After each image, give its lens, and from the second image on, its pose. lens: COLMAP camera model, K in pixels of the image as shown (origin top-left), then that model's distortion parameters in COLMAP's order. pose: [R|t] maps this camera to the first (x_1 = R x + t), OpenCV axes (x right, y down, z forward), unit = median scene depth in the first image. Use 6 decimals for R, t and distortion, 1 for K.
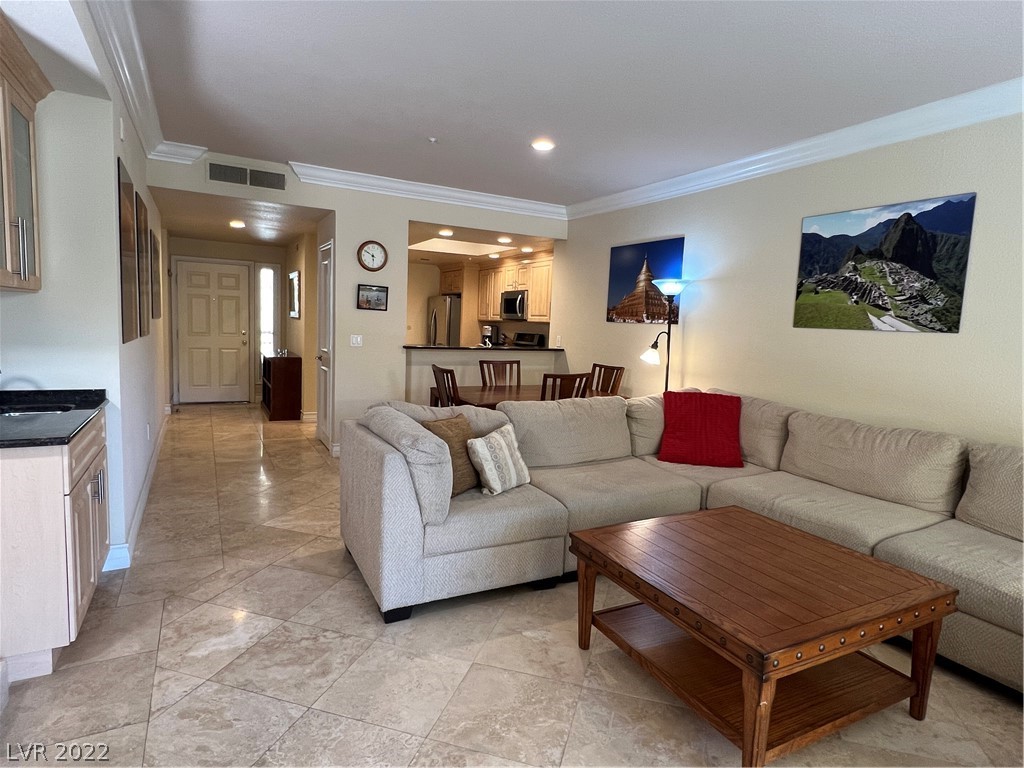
lens RADIAL K [[561.1, 0, 509.6], [0, 561.1, 379.3], [0, 0, 1]] dist [-0.004315, -0.001037]
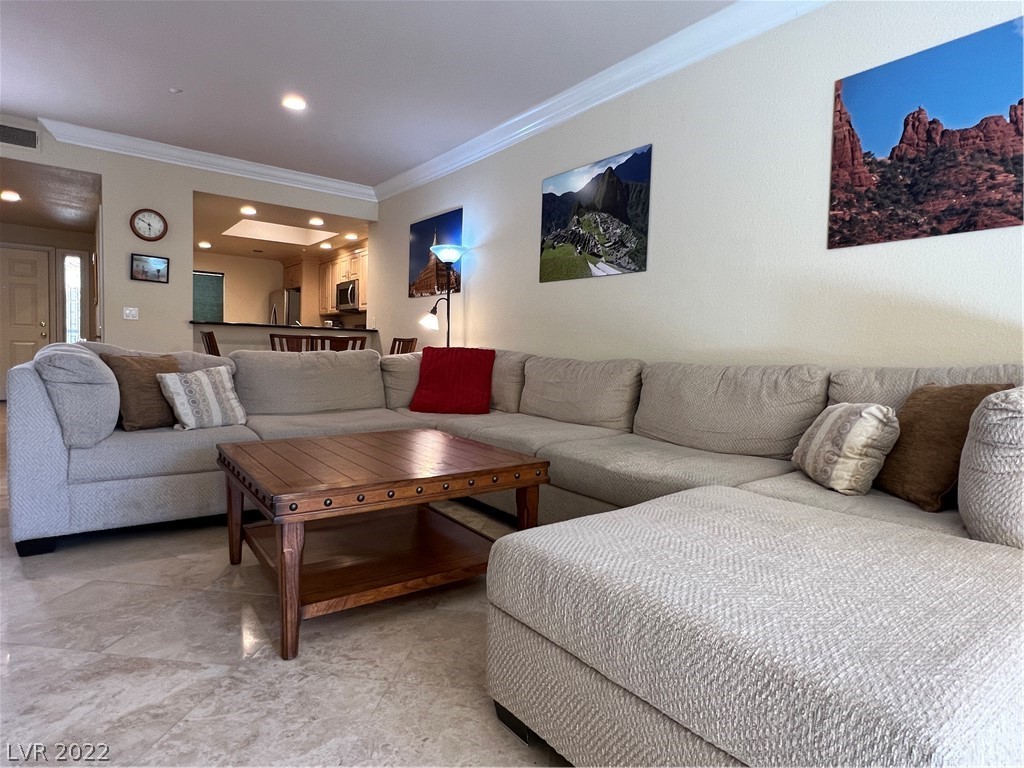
lens RADIAL K [[561.1, 0, 509.6], [0, 561.1, 379.3], [0, 0, 1]] dist [-0.004315, -0.001037]
pose [[0.987376, -0.019582, 0.157178, 0.287376], [0.025967, 0.998915, -0.038669, 0.132463], [-0.156250, 0.042262, 0.986813, -0.029695]]
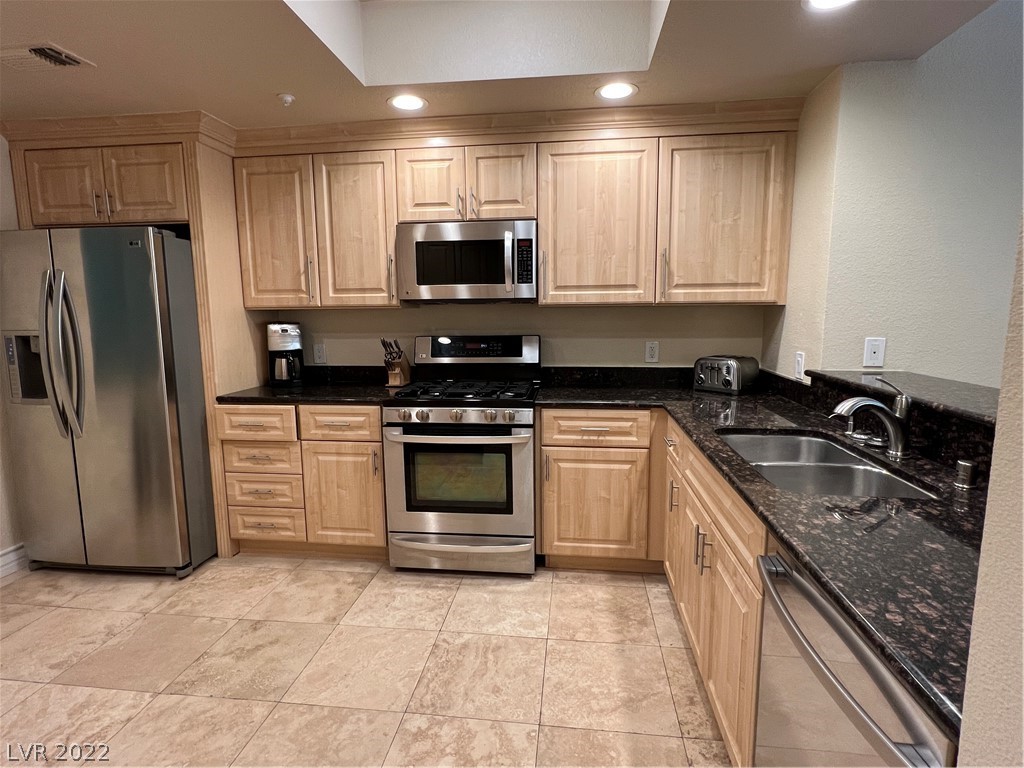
lens RADIAL K [[520.0, 0, 512.8], [0, 520.0, 377.5], [0, 0, 1]] dist [-0.002733, 0.000684]
pose [[0.574666, -0.151713, 0.804203, -0.549872], [0.116584, 0.987821, 0.103044, -0.194483], [-0.810042, 0.034541, 0.585354, 1.710769]]
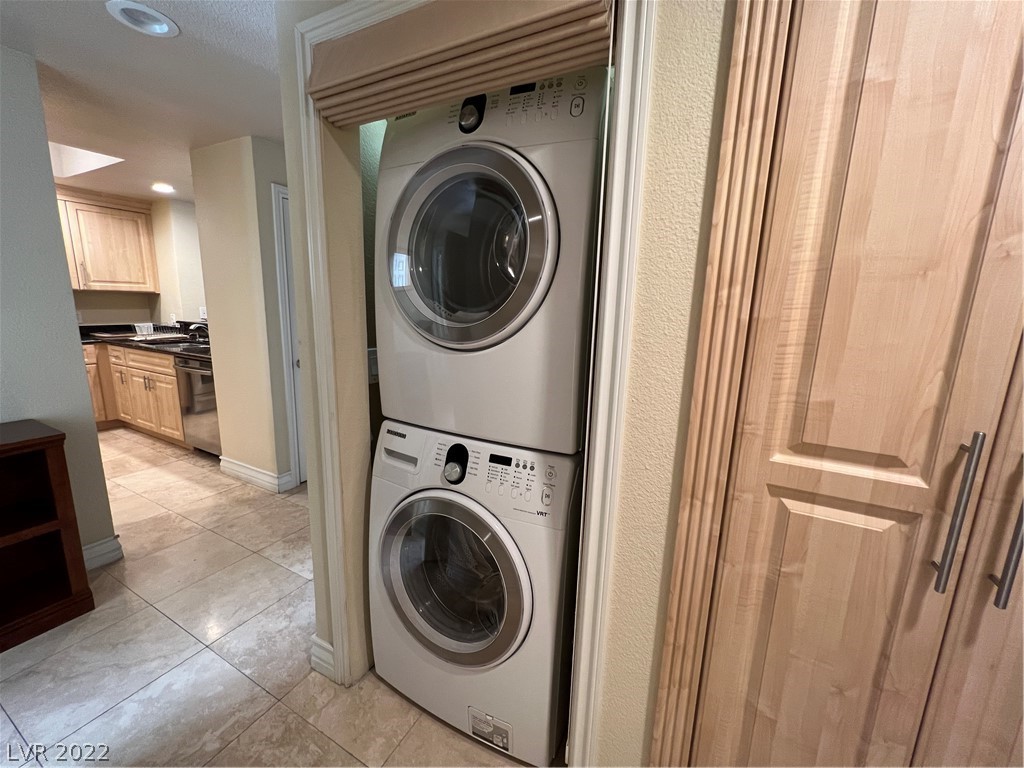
lens RADIAL K [[411.9, 0, 512.0], [0, 411.9, 384.0], [0, 0, 1]] dist [0.001357, 0.000110]
pose [[-0.551973, -0.216115, 0.805369, -1.364319], [0.033804, 0.959237, 0.280572, -0.225884], [-0.833176, 0.182093, -0.522168, 1.638897]]
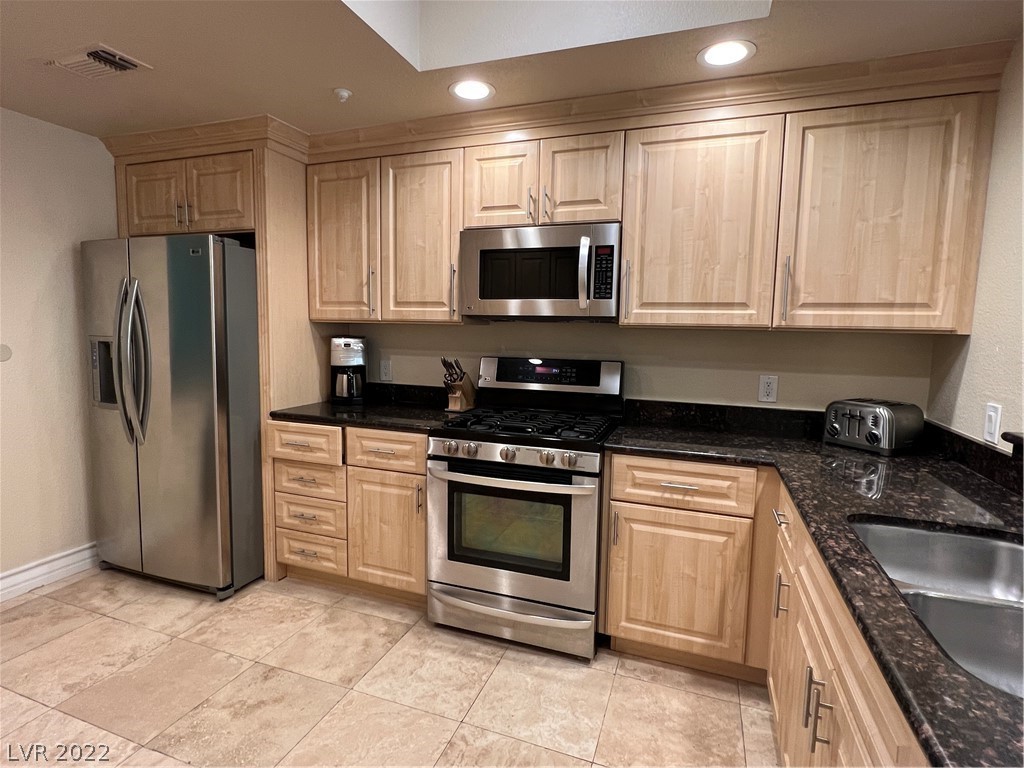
lens RADIAL K [[520.0, 0, 512.8], [0, 520.0, 377.5], [0, 0, 1]] dist [-0.002733, 0.000684]
pose [[0.744987, -0.092298, 0.660663, -0.422724], [0.080197, 0.995591, 0.048656, -0.194747], [-0.662241, 0.016735, 0.749104, 1.736987]]
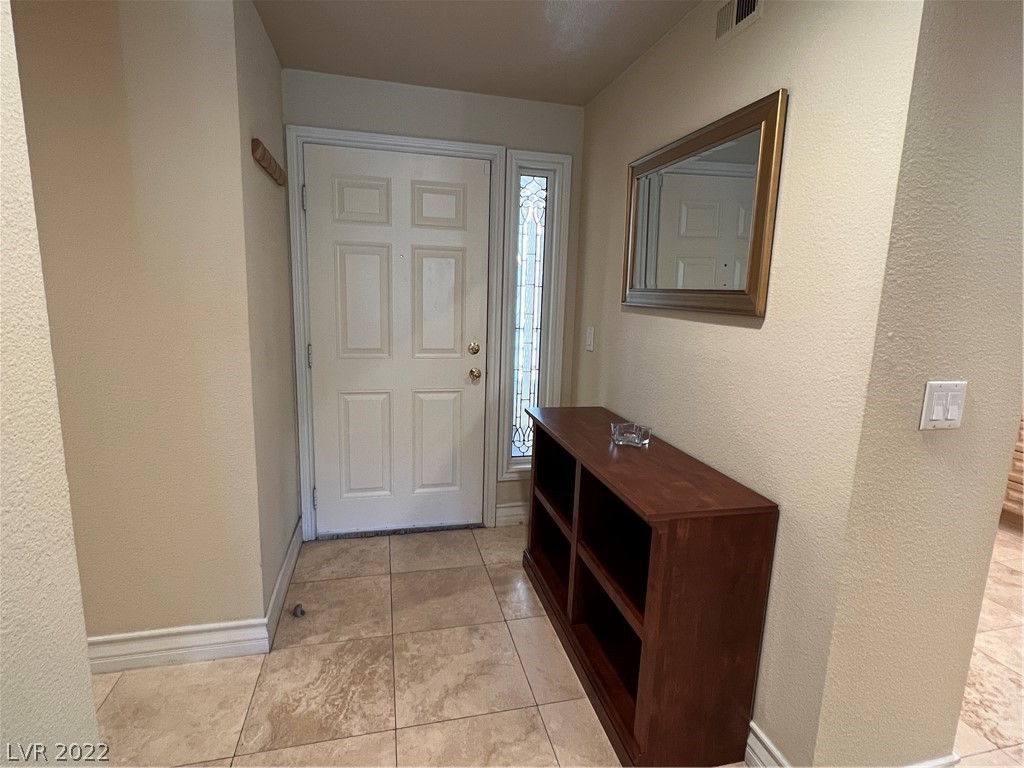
lens RADIAL K [[520.0, 0, 512.8], [0, 520.0, 377.5], [0, 0, 1]] dist [-0.002733, 0.000684]
pose [[0.968555, 0.029295, -0.247069, -0.789590], [-0.015430, 0.998205, 0.057869, -0.182224], [0.248320, -0.052237, 0.967268, 1.460751]]
